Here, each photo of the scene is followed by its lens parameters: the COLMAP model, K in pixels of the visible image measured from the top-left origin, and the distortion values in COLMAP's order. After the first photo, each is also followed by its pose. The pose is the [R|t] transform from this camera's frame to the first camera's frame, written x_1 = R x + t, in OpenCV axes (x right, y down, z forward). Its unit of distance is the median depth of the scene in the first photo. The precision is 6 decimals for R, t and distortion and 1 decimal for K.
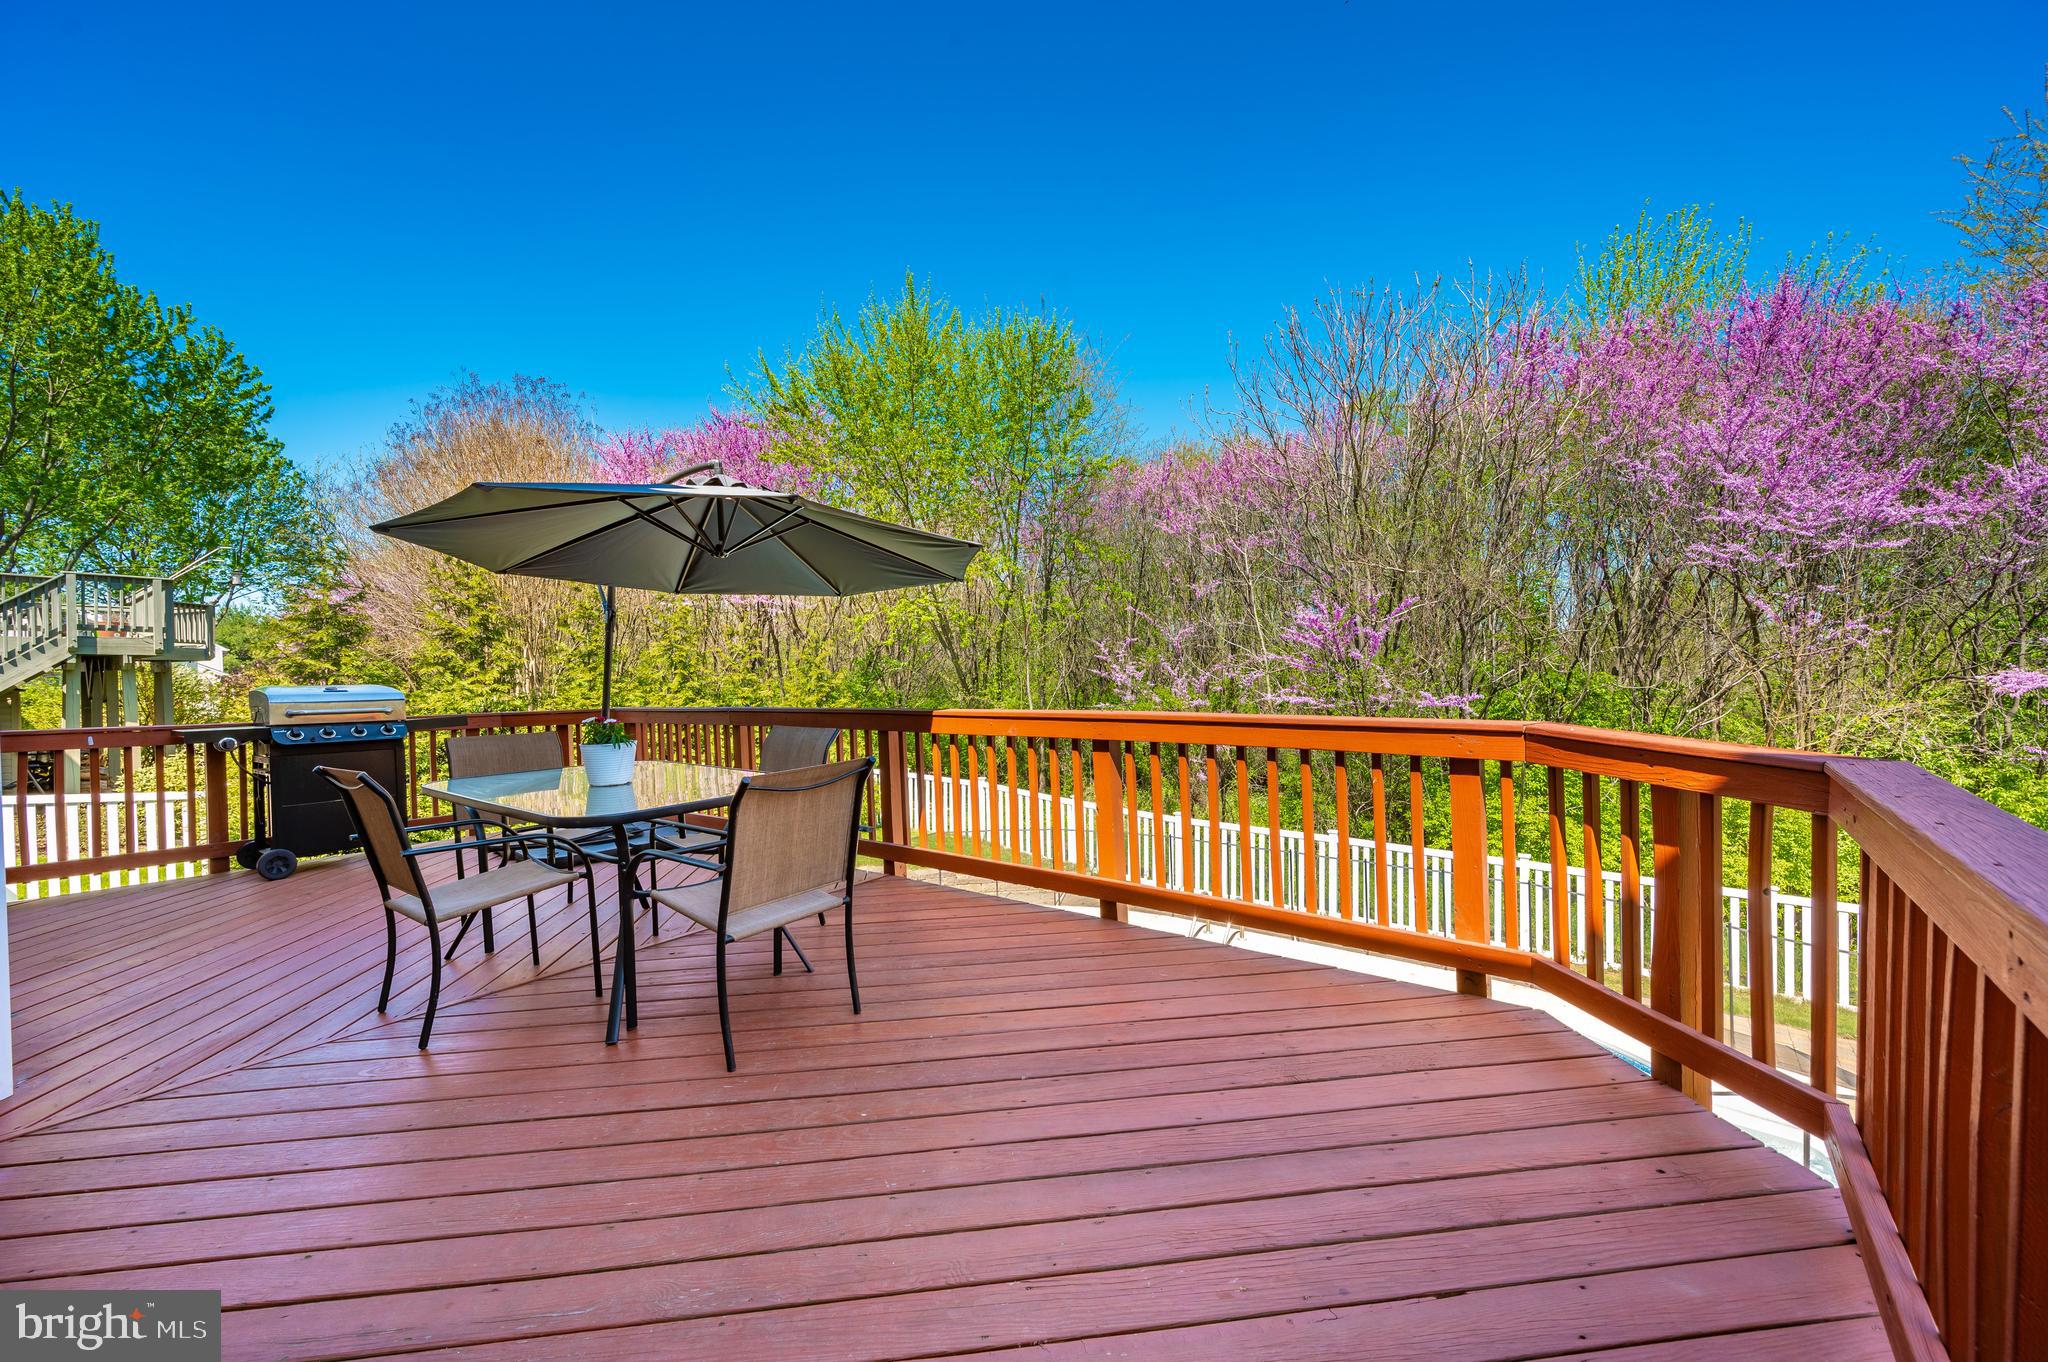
lens RADIAL K [[811.9, 0, 1026.3], [0, 811.9, 672.9], [0, 0, 1]] dist [0.001111, -0.000139]
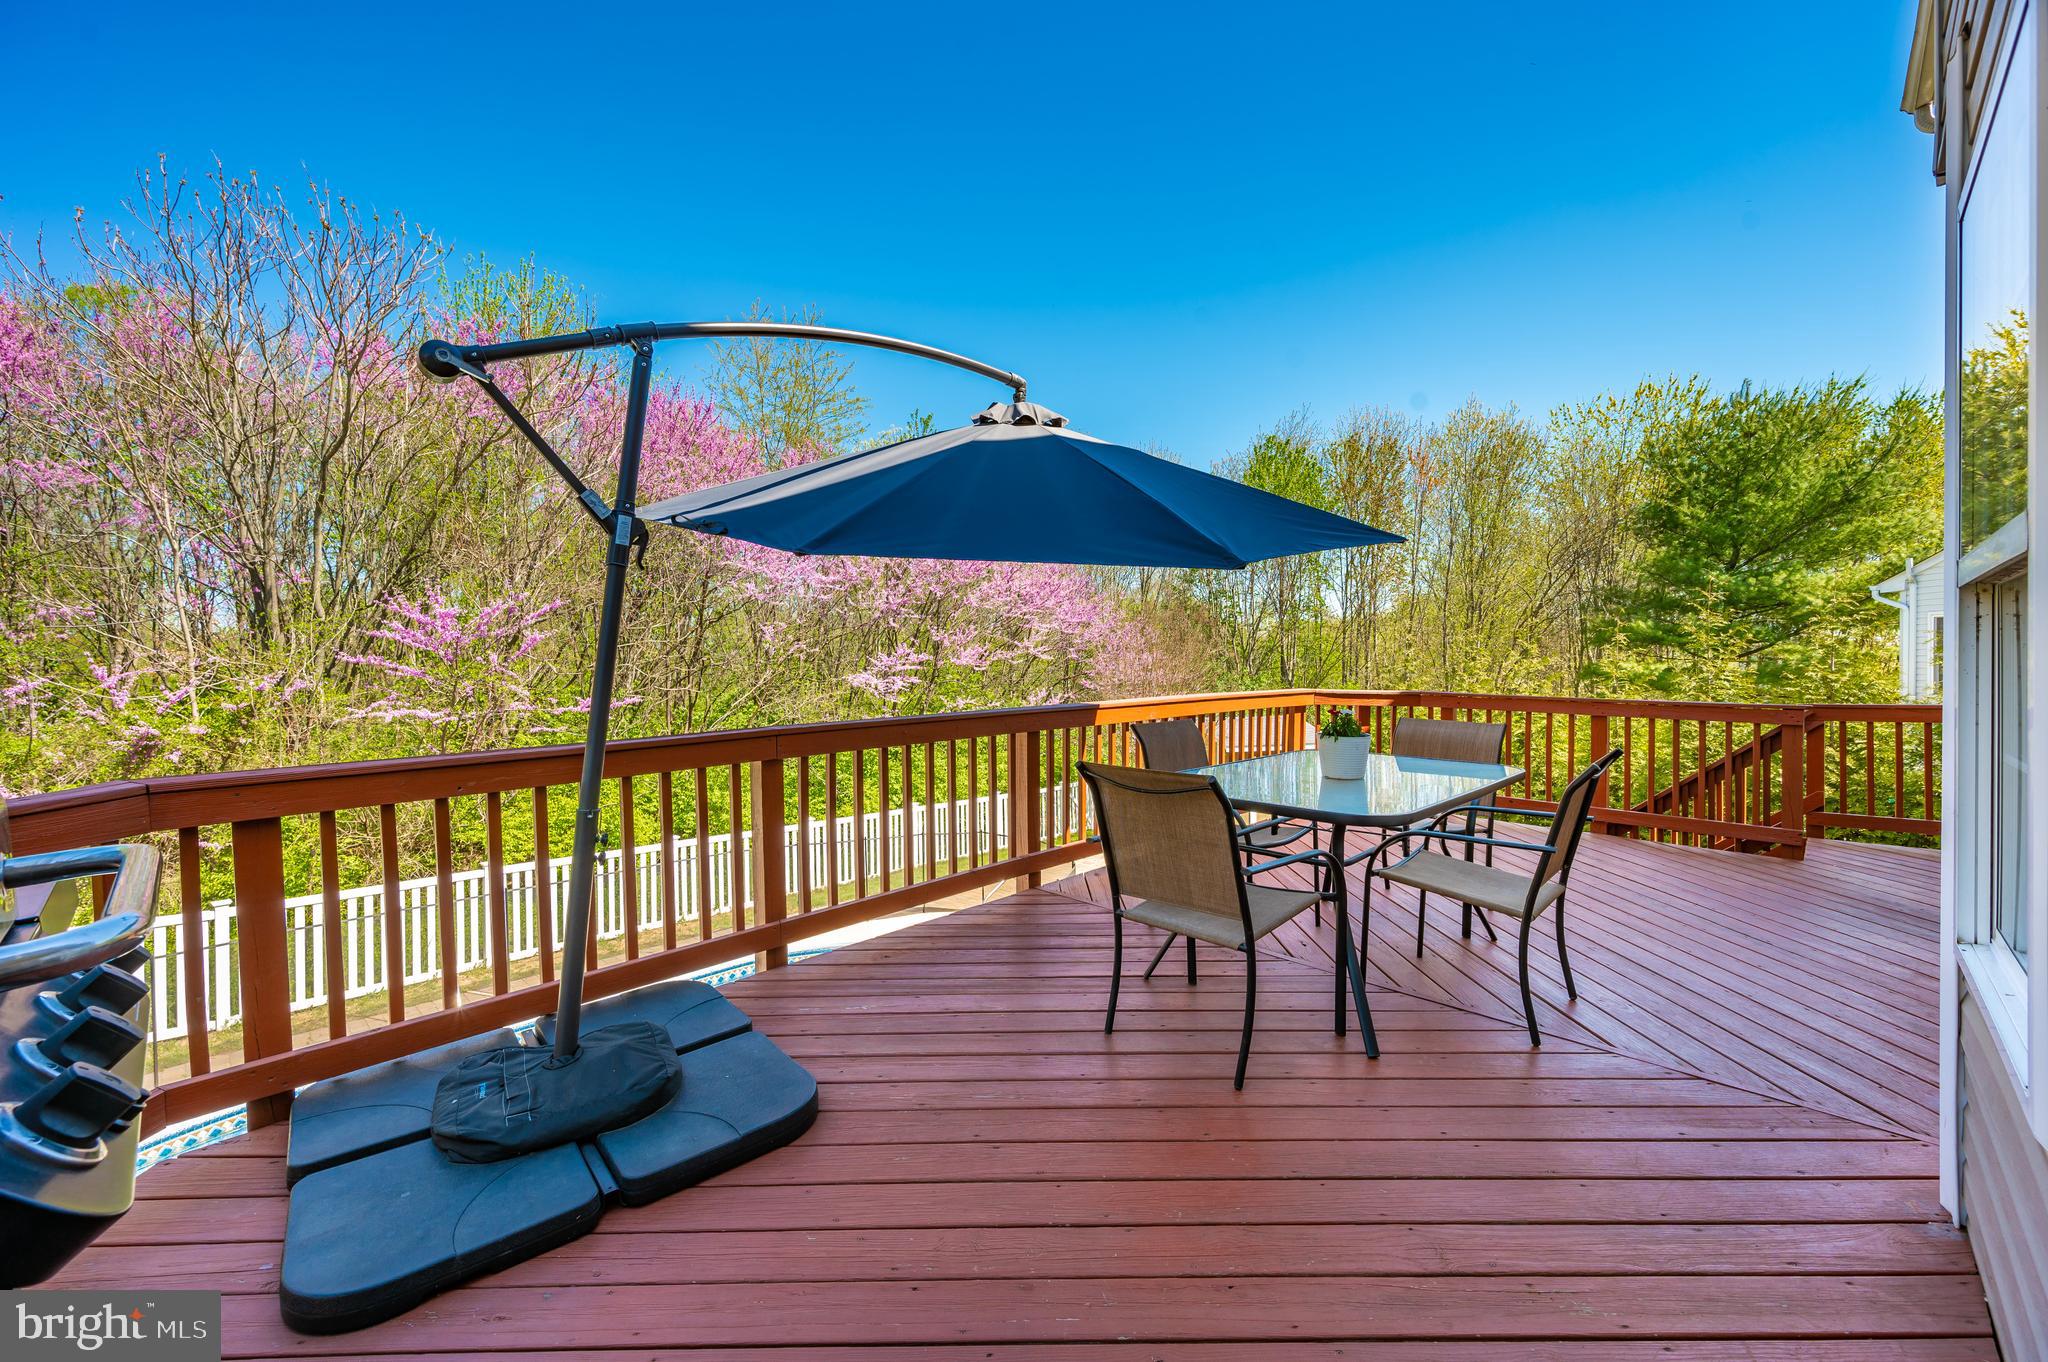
lens RADIAL K [[811.9, 0, 1026.3], [0, 811.9, 672.9], [0, 0, 1]] dist [0.001111, -0.000139]
pose [[0.120270, -0.009596, 0.992695, -0.353160], [0.018785, 0.999796, 0.007388, 0.000815], [-0.992563, 0.017759, 0.120426, 0.316003]]
